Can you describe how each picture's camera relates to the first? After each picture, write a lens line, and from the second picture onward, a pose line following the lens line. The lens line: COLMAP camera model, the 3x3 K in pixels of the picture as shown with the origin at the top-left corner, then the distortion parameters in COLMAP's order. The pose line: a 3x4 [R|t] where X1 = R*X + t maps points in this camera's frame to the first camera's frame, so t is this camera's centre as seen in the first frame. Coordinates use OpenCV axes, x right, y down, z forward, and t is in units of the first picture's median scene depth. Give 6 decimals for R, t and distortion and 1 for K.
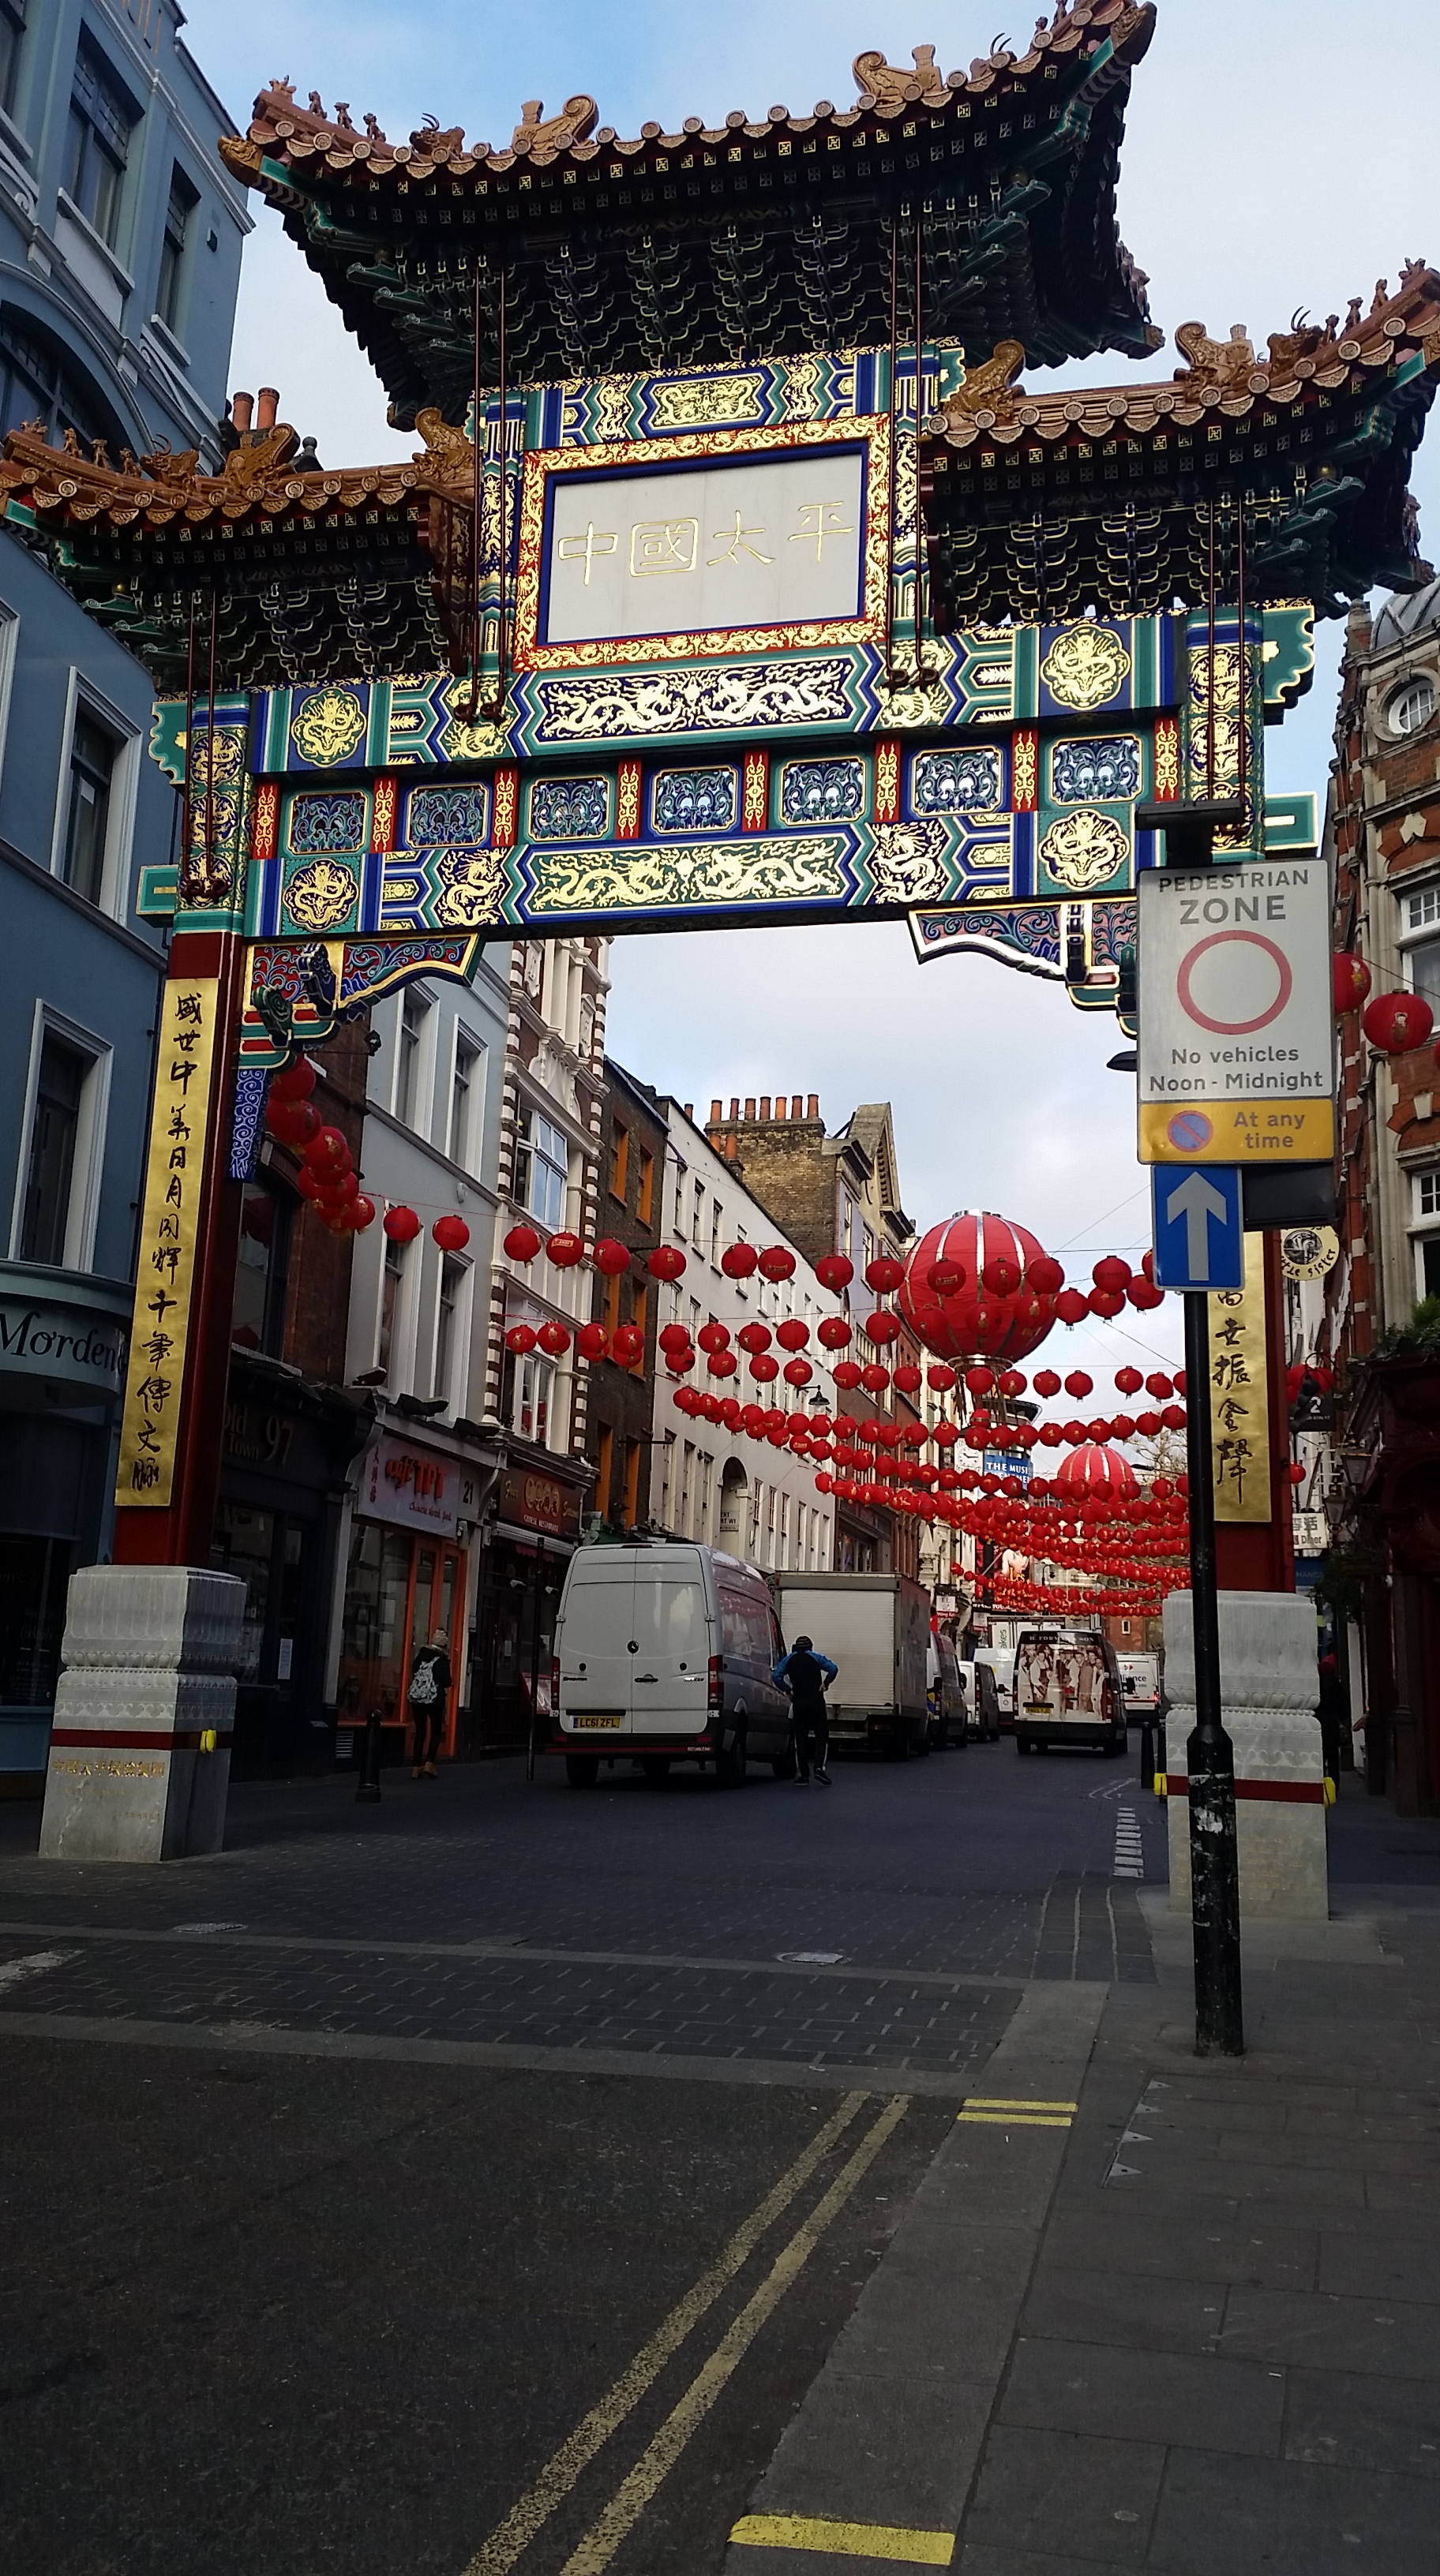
lens RADIAL K [[2047.5, 0, 795.1], [0, 2047.5, 1298.7], [0, 0, 1]] dist [0.285637, -0.675034]
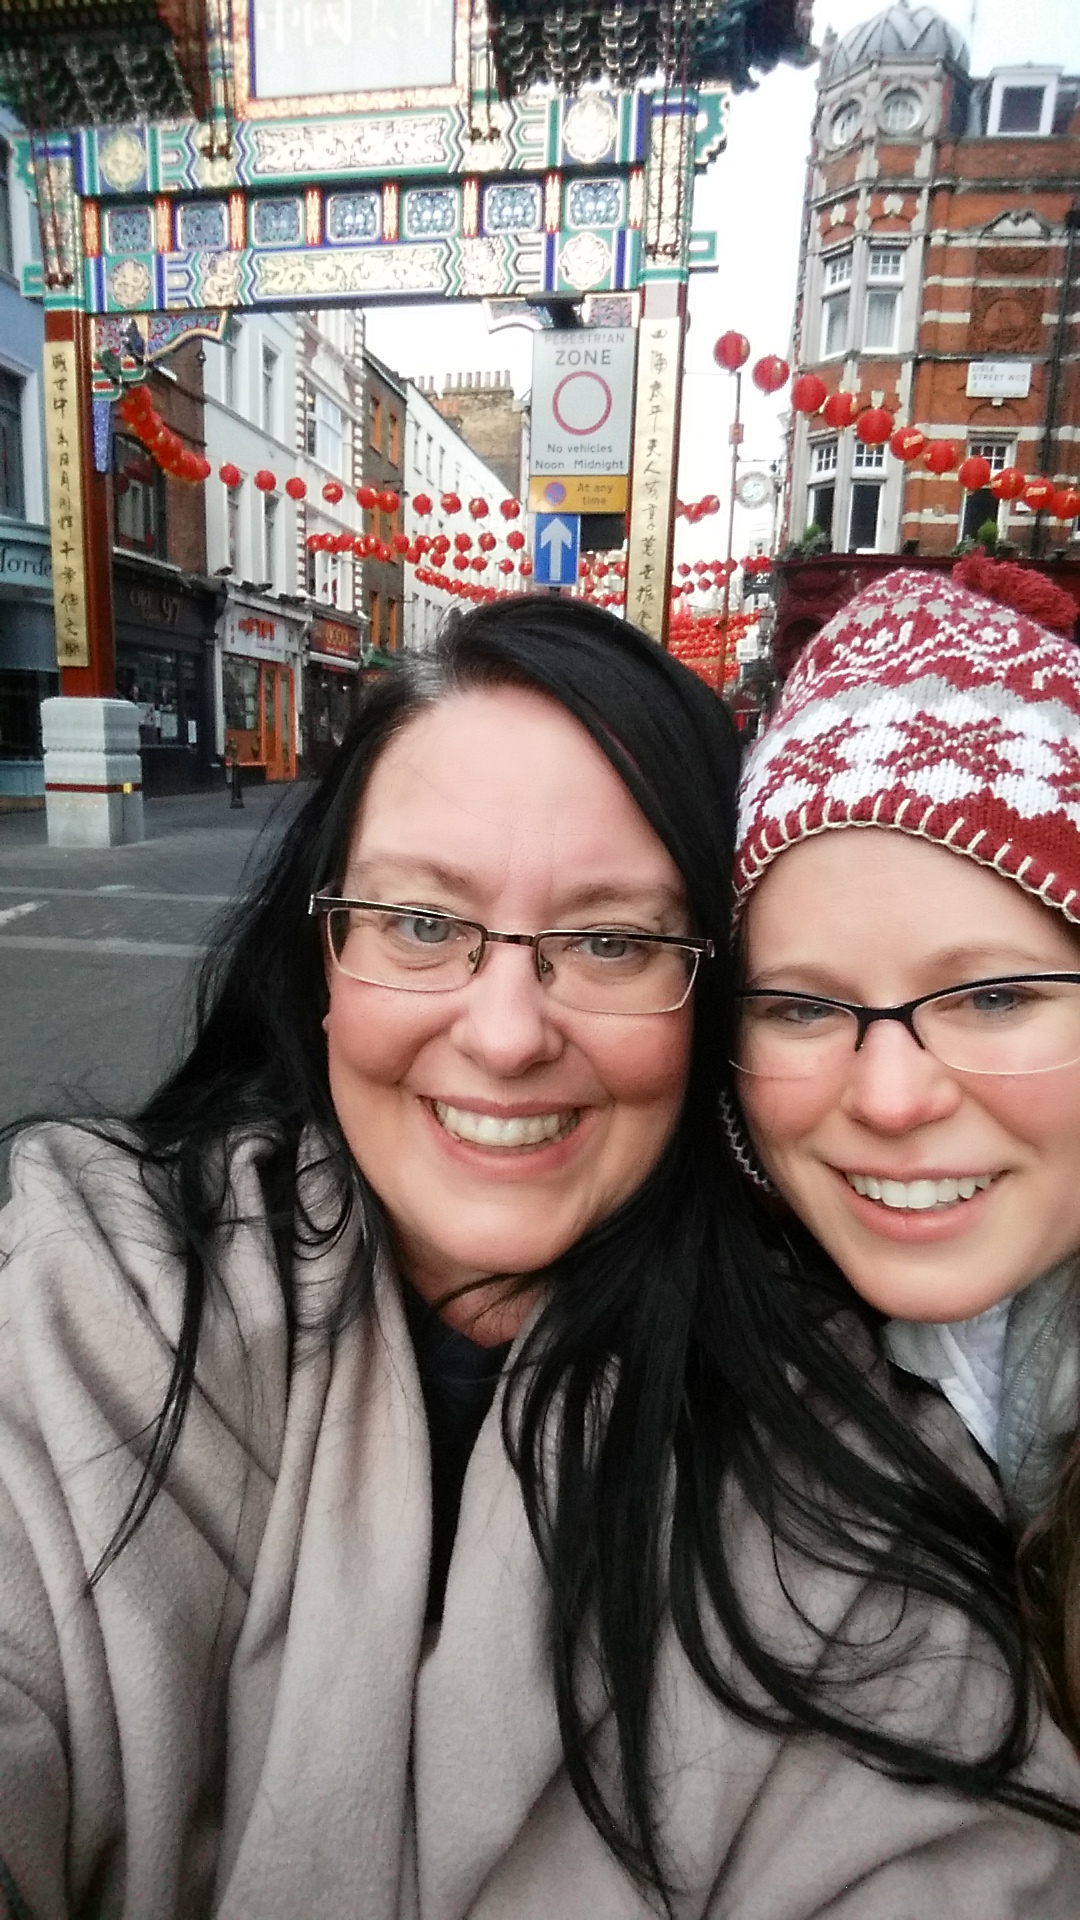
lens RADIAL K [[1150.0, 0, 569.5], [0, 1150.0, 956.9], [0, 0, 1]] dist [-0.028819, 0.044197]
pose [[0.999078, -0.011929, 0.041246, 0.076007], [-0.004318, 0.927841, 0.372950, -0.037965], [-0.042718, -0.372784, 0.926934, -0.053797]]
